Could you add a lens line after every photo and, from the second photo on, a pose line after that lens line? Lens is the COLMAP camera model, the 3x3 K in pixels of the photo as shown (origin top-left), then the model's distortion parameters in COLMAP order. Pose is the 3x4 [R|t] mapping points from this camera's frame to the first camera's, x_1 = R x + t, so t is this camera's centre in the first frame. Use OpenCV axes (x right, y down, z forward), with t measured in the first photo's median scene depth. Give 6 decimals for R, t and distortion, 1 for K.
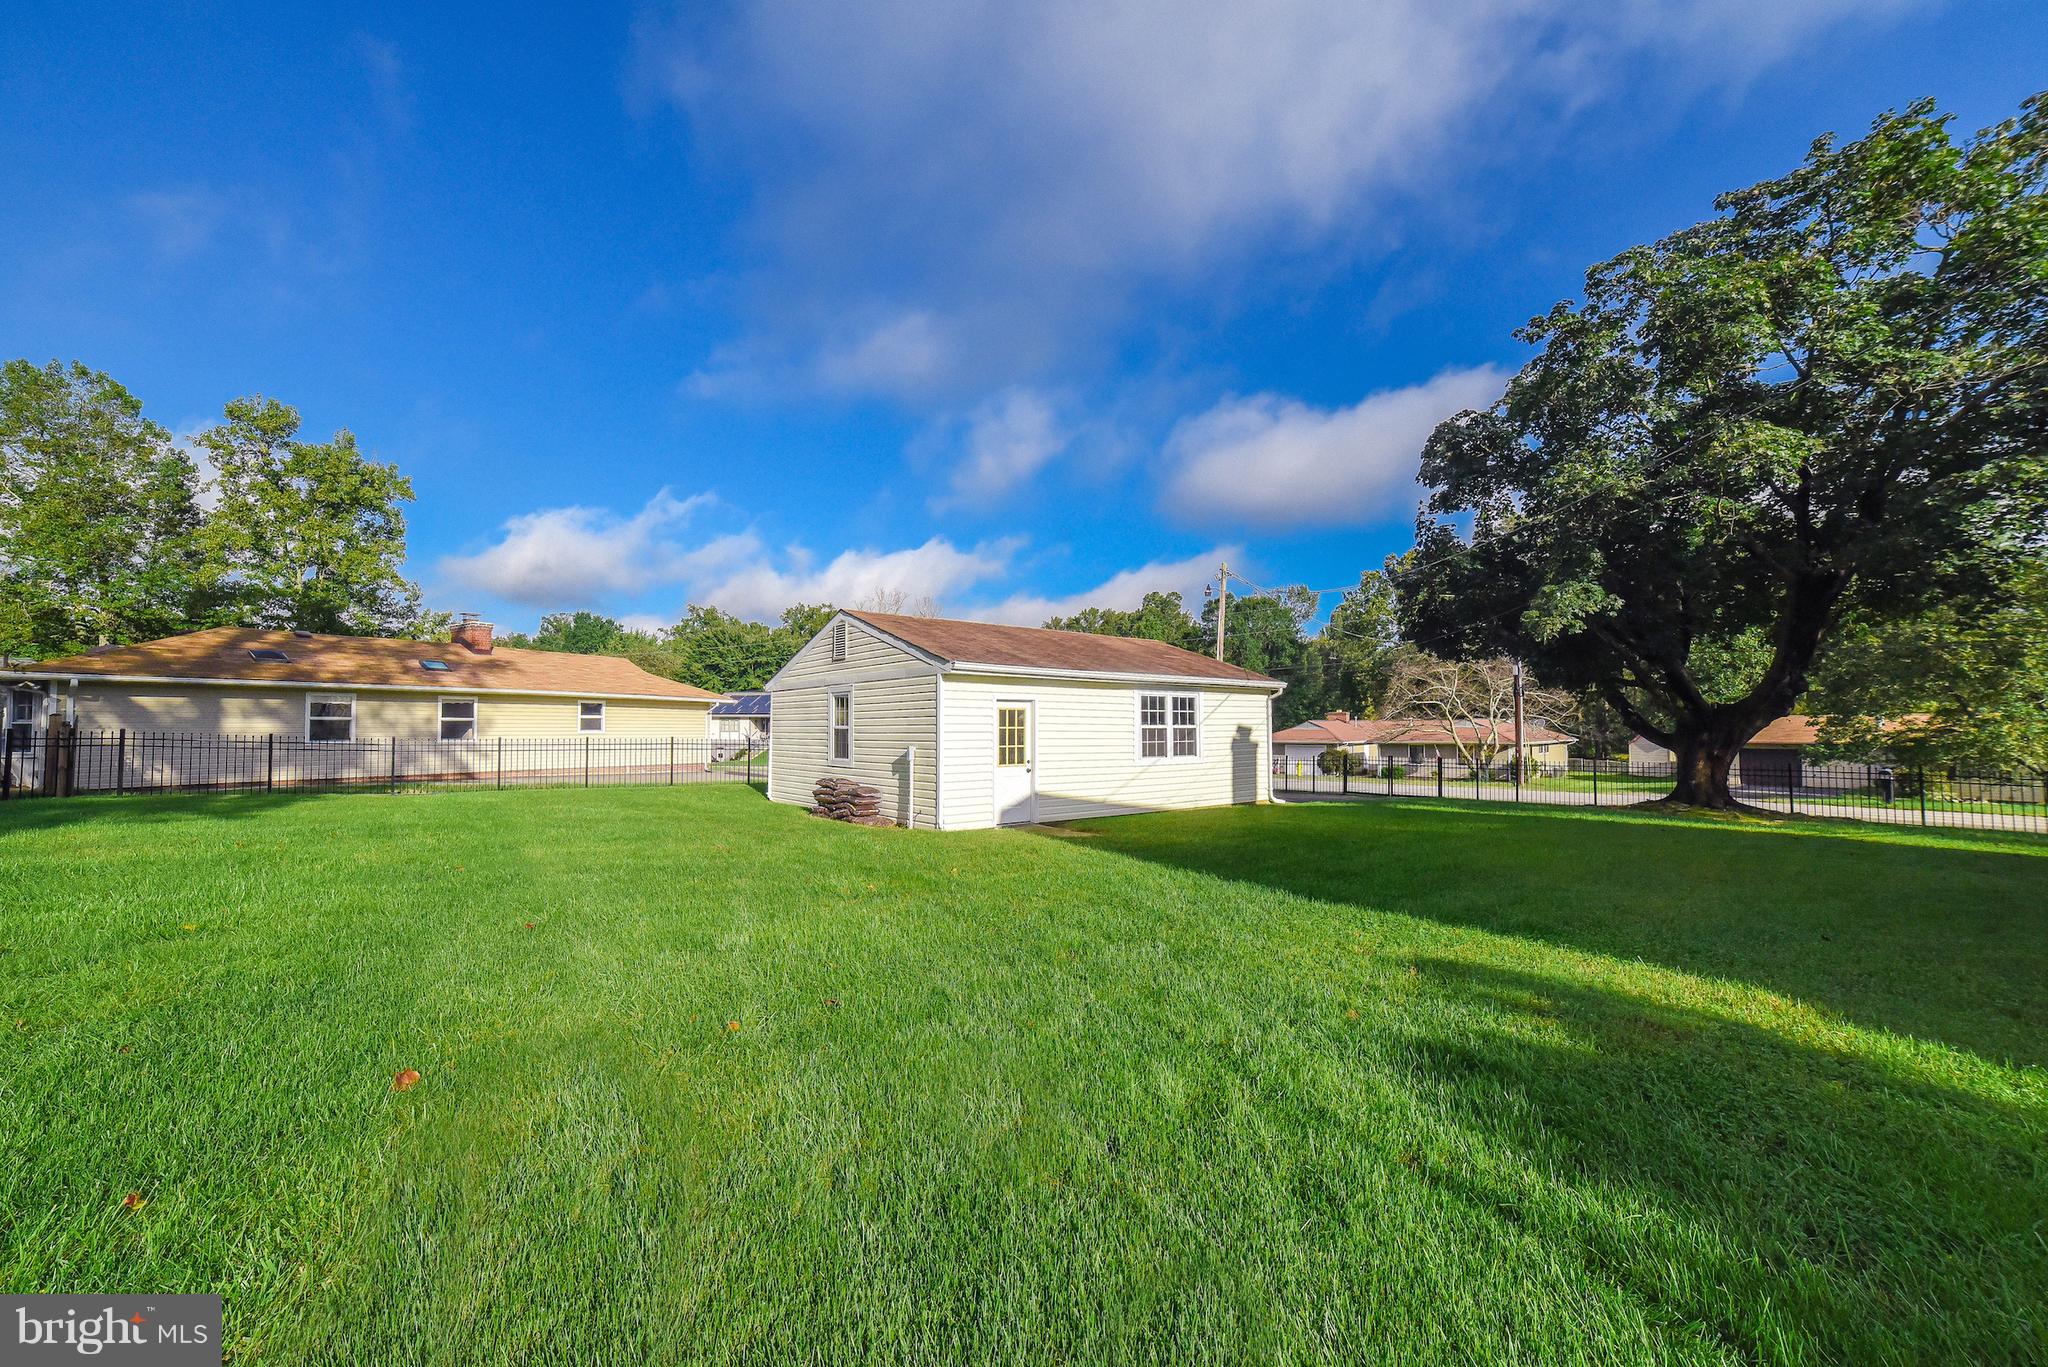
lens RADIAL K [[844.8, 0, 989.7], [0, 844.8, 703.3], [0, 0, 1]] dist [-0.001670, 0.002787]
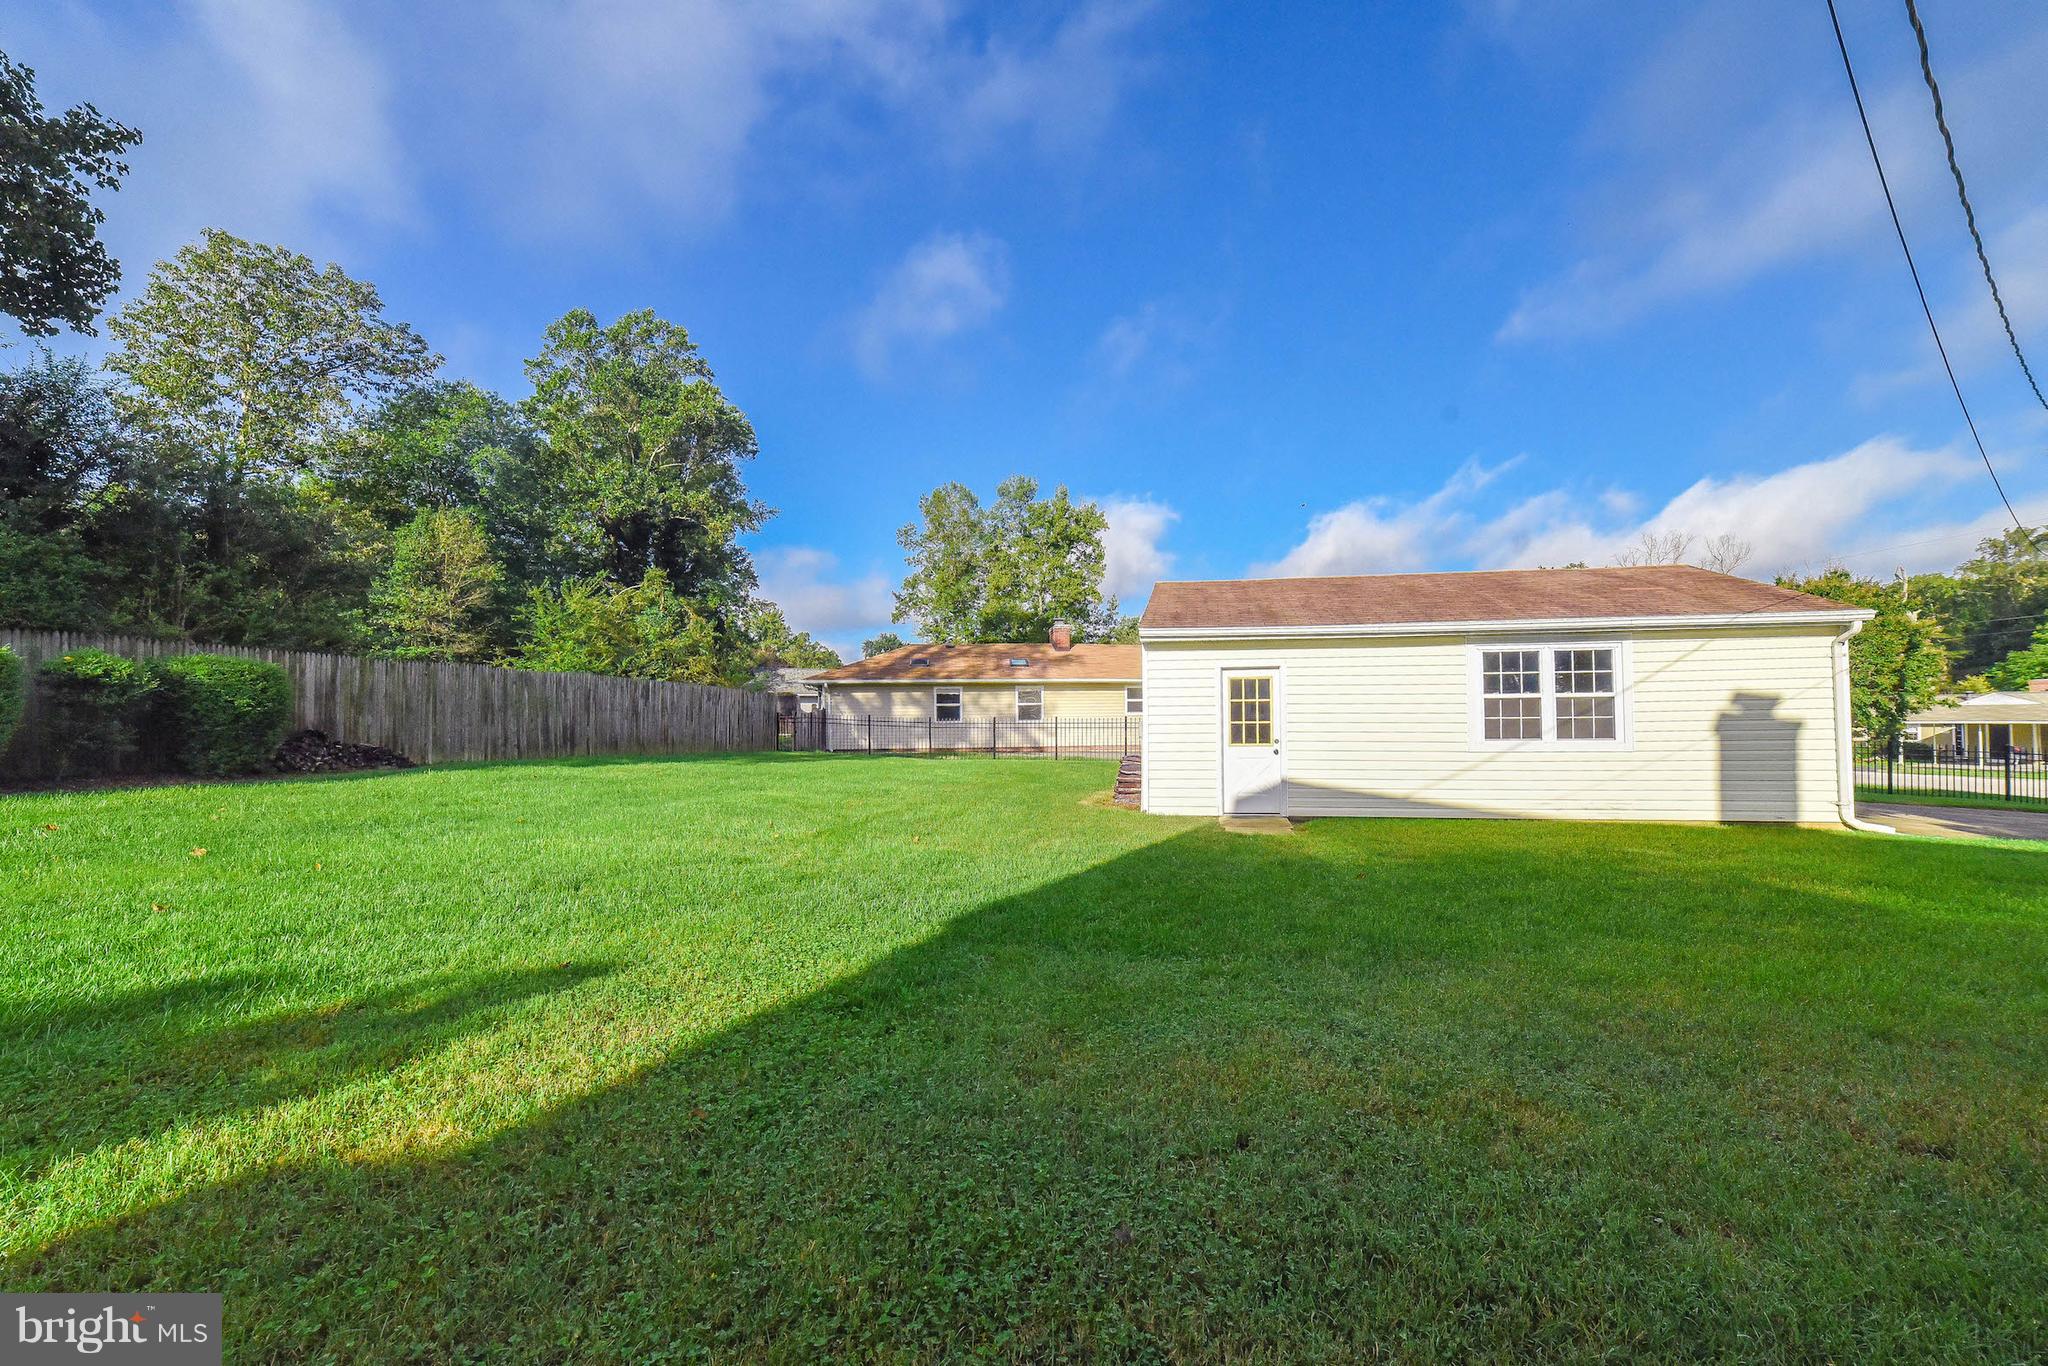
lens RADIAL K [[844.8, 0, 1013.8], [0, 844.8, 697.6], [0, 0, 1]] dist [-0.001670, 0.002787]
pose [[0.647166, -0.022427, -0.762019, 0.418671], [0.029841, 0.999546, -0.004074, 0.018097], [0.761765, -0.020103, 0.647542, 0.222309]]
